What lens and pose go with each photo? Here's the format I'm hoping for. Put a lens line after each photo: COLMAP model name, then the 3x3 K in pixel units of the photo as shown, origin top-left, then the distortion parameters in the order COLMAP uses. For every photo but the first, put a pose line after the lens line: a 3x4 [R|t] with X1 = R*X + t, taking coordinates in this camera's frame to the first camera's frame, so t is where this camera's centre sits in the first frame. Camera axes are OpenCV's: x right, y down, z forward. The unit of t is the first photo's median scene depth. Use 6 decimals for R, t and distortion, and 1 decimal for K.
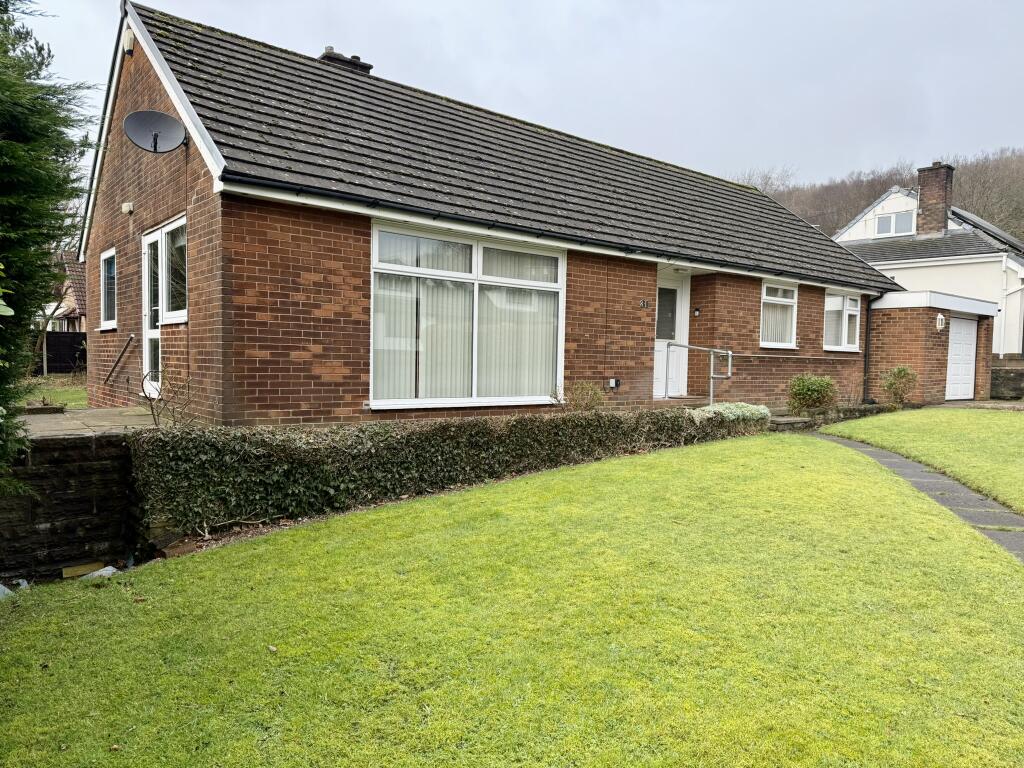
lens RADIAL K [[753.4, 0, 512.0], [0, 753.4, 384.0], [0, 0, 1]] dist [0.040846, -0.003151]
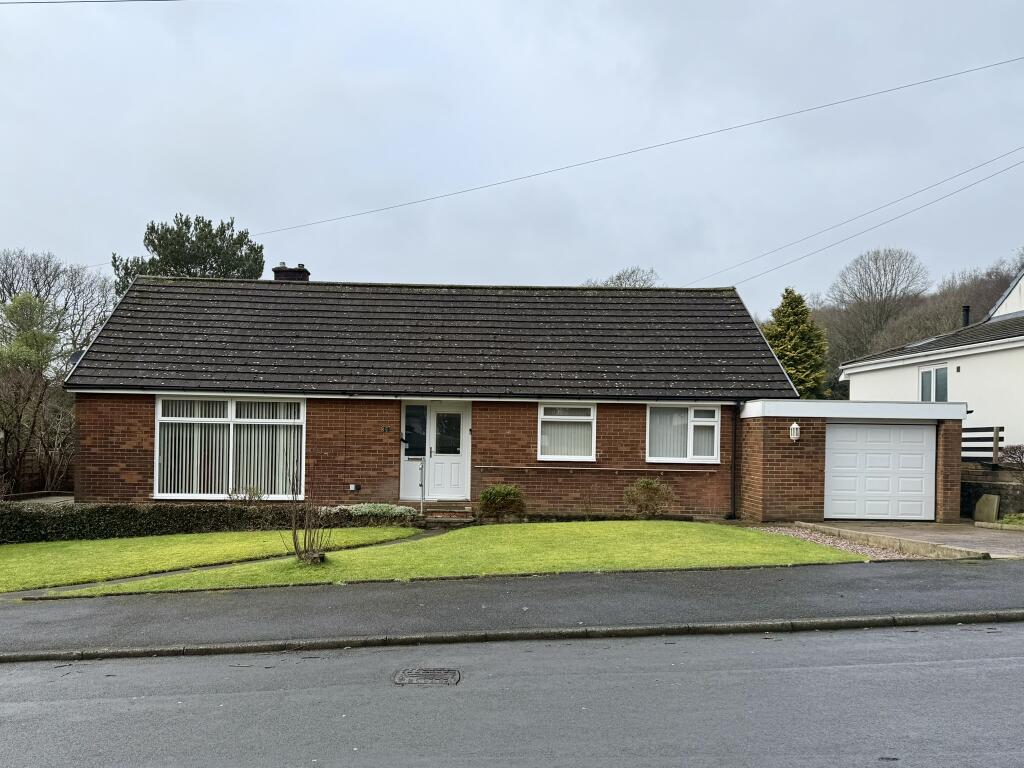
lens RADIAL K [[753.4, 0, 512.0], [0, 753.4, 384.0], [0, 0, 1]] dist [0.040846, -0.003151]
pose [[0.766176, -0.070559, -0.638745, 1.315437], [-0.021856, 0.990518, -0.135634, -0.008184], [0.642259, 0.117880, 0.757369, 0.112749]]
